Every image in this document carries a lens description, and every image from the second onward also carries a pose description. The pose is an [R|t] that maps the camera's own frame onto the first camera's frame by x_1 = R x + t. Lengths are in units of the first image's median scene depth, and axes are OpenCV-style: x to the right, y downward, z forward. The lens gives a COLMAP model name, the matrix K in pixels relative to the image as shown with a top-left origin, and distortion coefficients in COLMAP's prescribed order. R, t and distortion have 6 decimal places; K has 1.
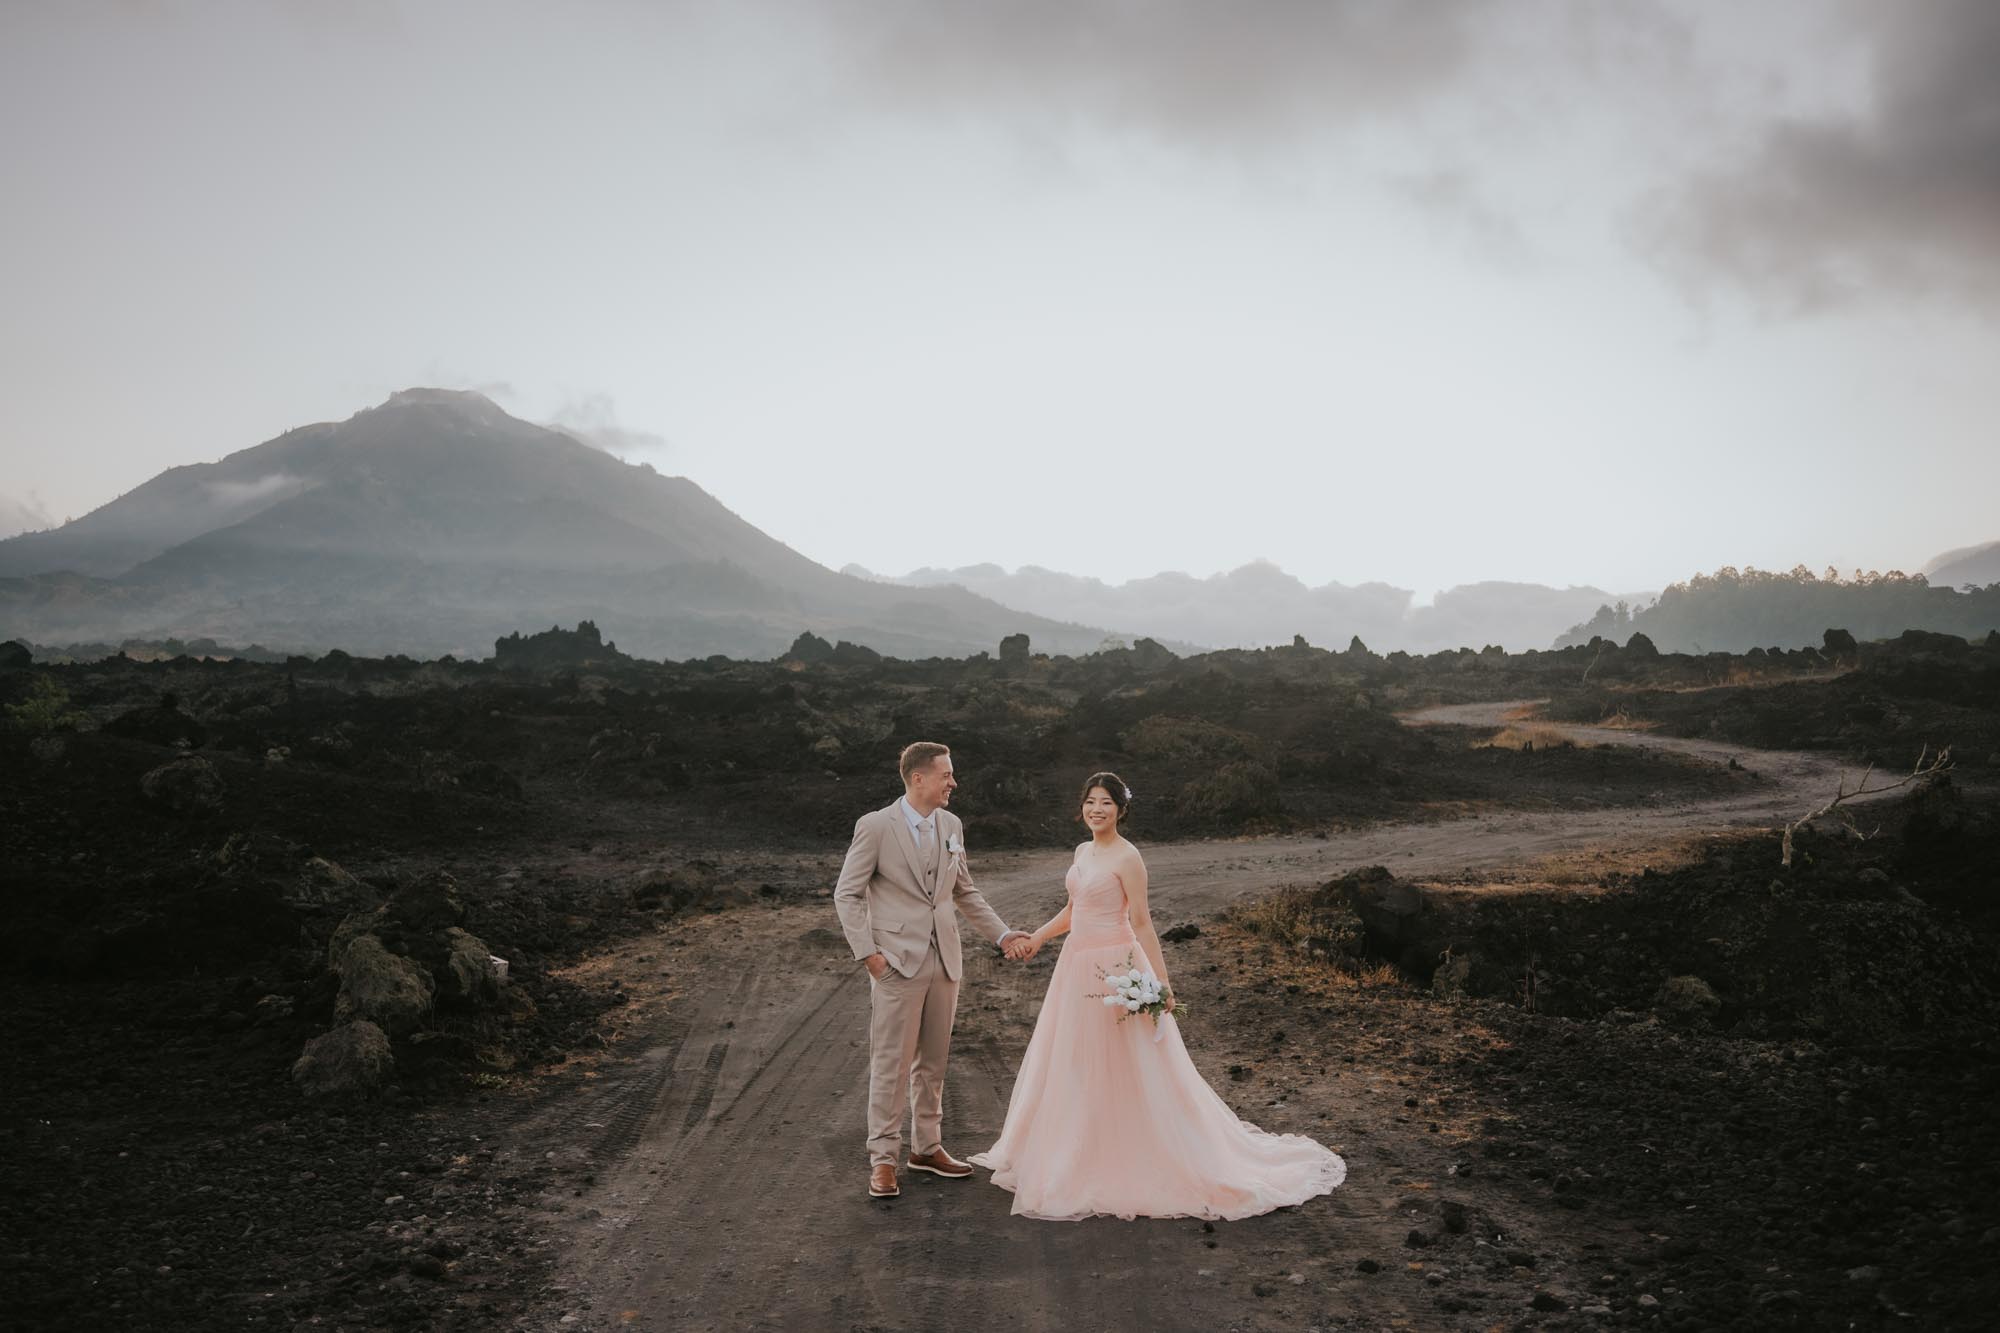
lens RADIAL K [[1585.2, 0, 988.6], [0, 1585.2, 667.3], [0, 0, 1]] dist [0.013168, -0.016515]
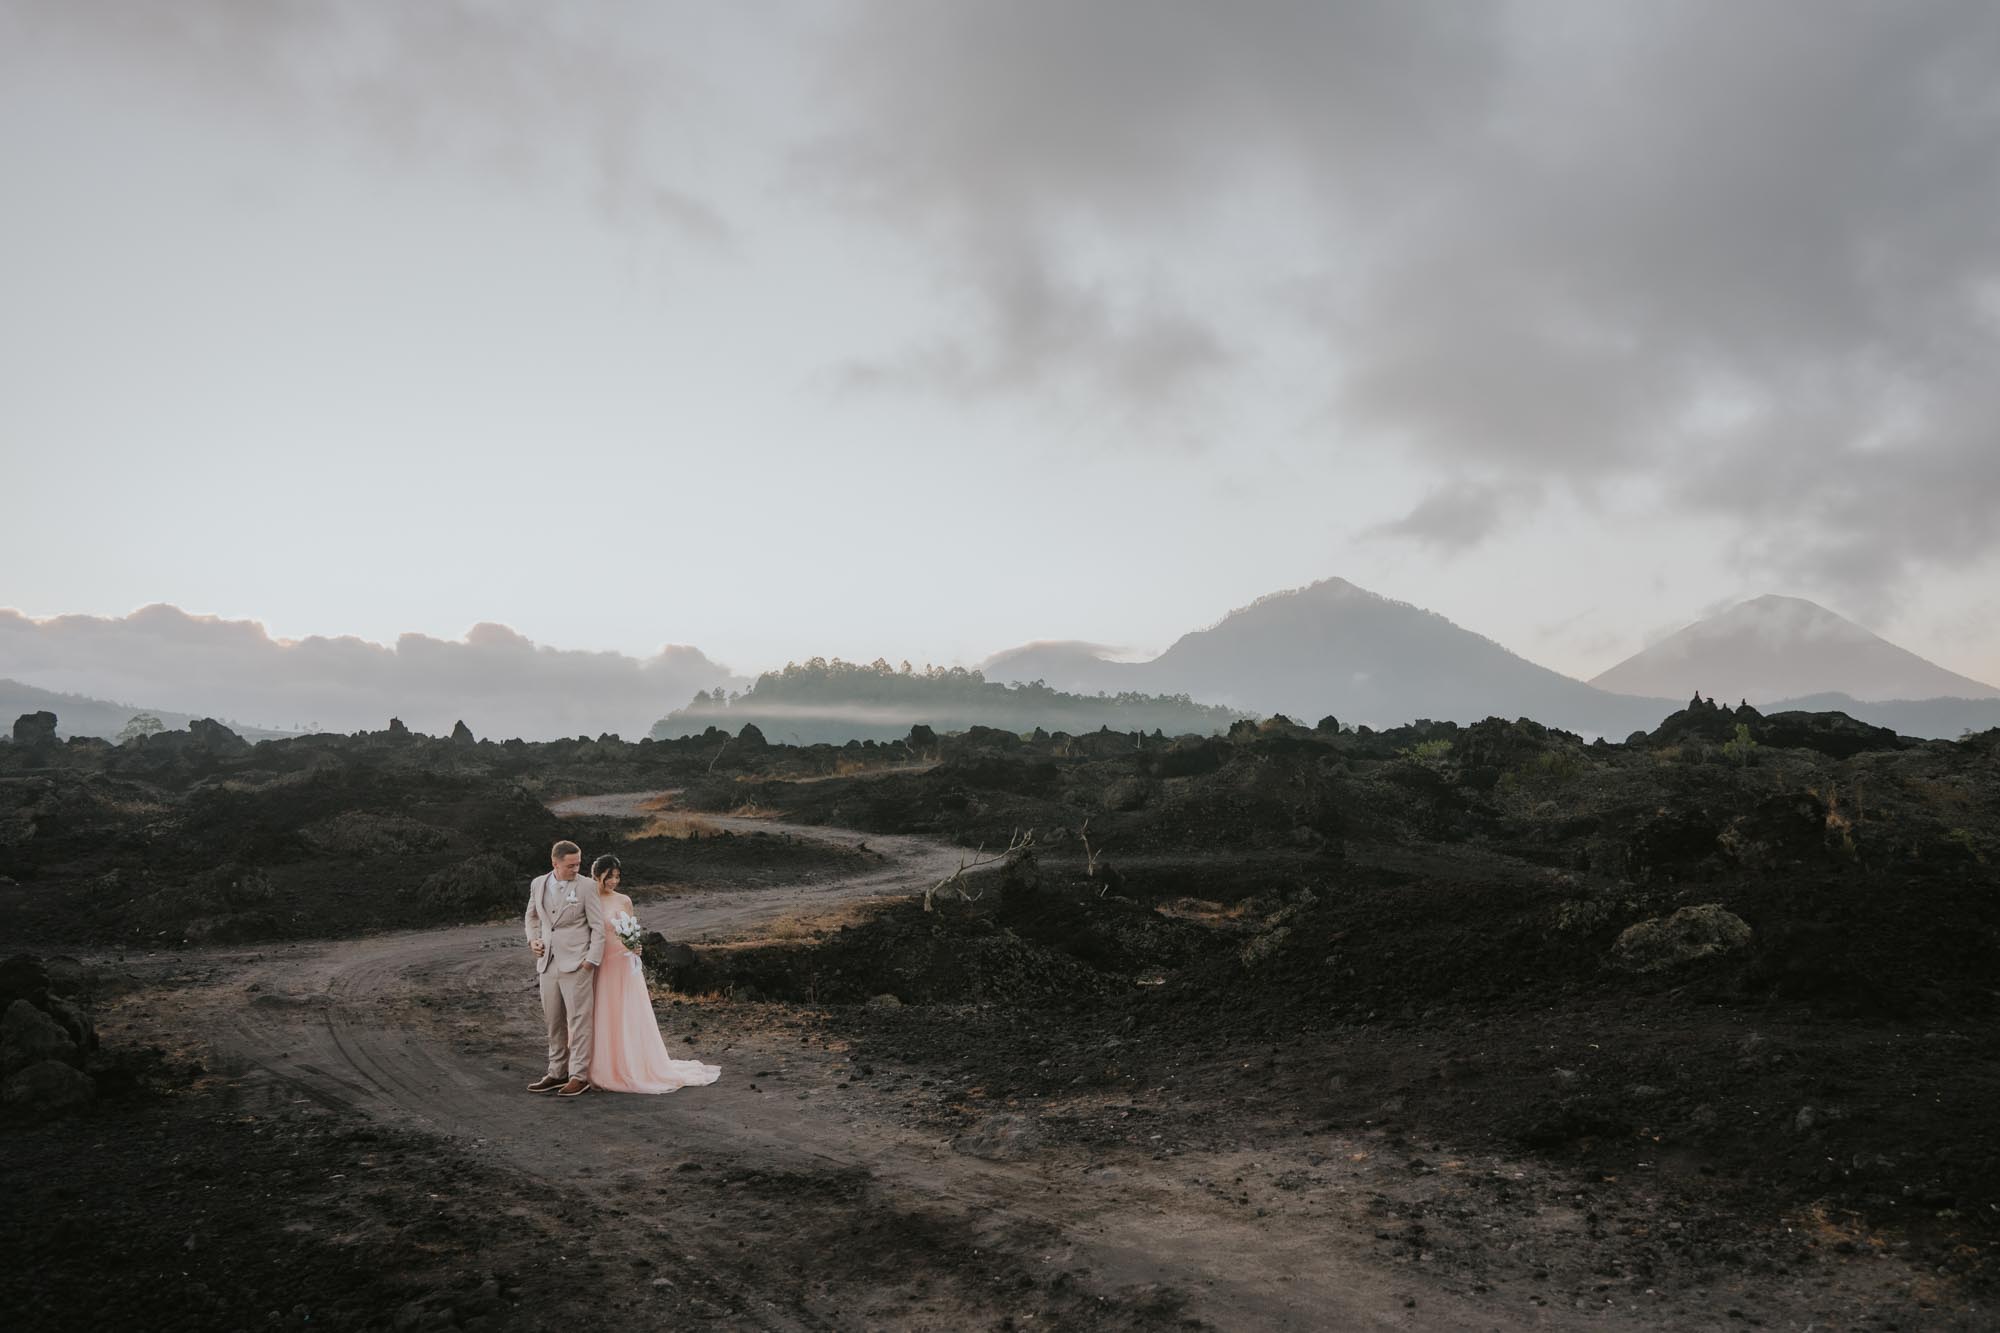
lens RADIAL K [[1680.8, 0, 1005.3], [0, 1680.8, 664.9], [0, 0, 1]] dist [0.015030, 0.000490]
pose [[0.854536, 0.033440, 0.518315, -0.098677], [-0.006107, 0.998503, -0.054351, -0.007420], [-0.519357, 0.043279, 0.853461, -0.135847]]
